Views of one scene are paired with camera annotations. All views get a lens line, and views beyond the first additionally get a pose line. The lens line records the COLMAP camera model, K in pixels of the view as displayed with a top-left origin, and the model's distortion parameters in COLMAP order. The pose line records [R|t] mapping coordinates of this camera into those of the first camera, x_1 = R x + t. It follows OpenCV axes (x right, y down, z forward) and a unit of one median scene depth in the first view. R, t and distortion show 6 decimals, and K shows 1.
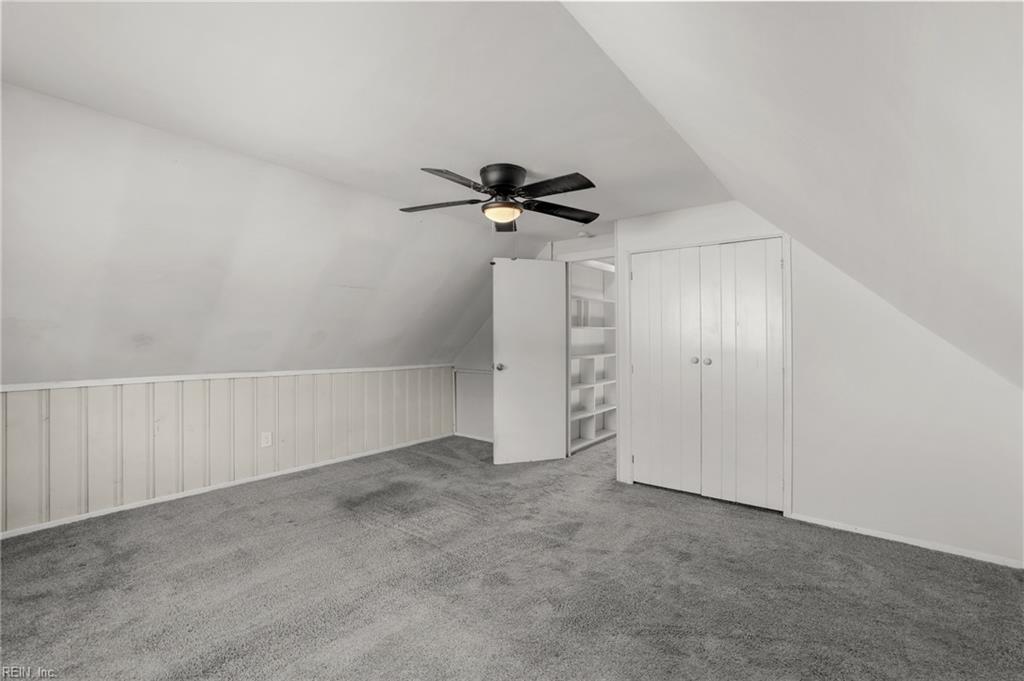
lens RADIAL K [[433.9, 0, 512.0], [0, 433.9, 340.5], [0, 0, 1]] dist [-0.001400, -0.000028]
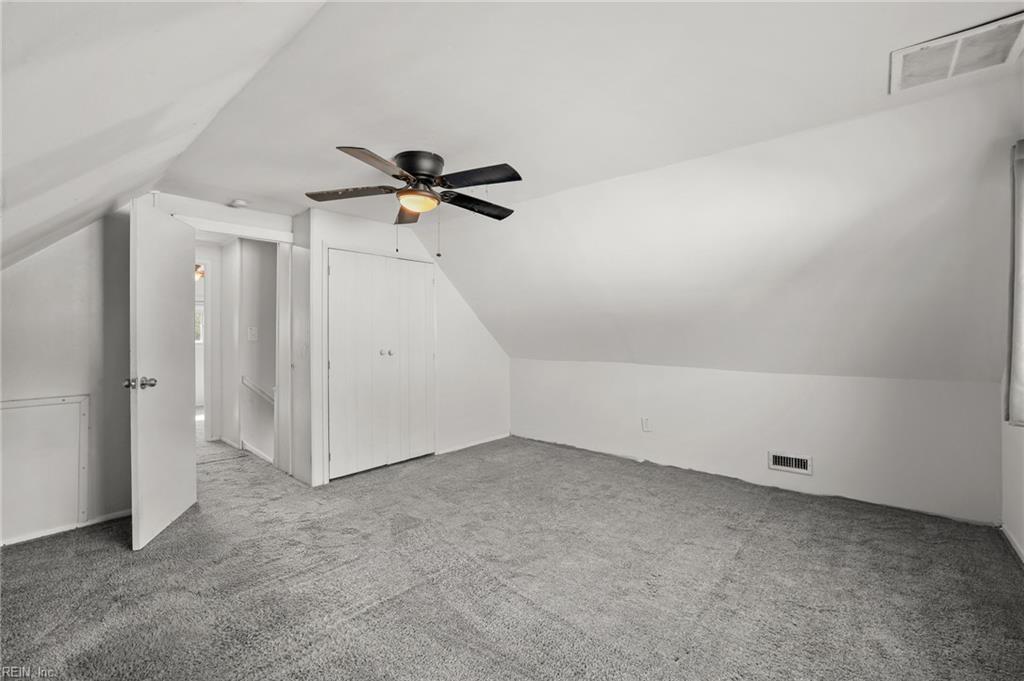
lens RADIAL K [[433.9, 0, 512.0], [0, 433.9, 340.5], [0, 0, 1]] dist [-0.001400, -0.000028]
pose [[0.032535, -0.006718, 0.999448, -0.726922], [-0.002797, 0.999973, 0.006812, -0.002023], [-0.999467, -0.003017, 0.032516, 0.575342]]
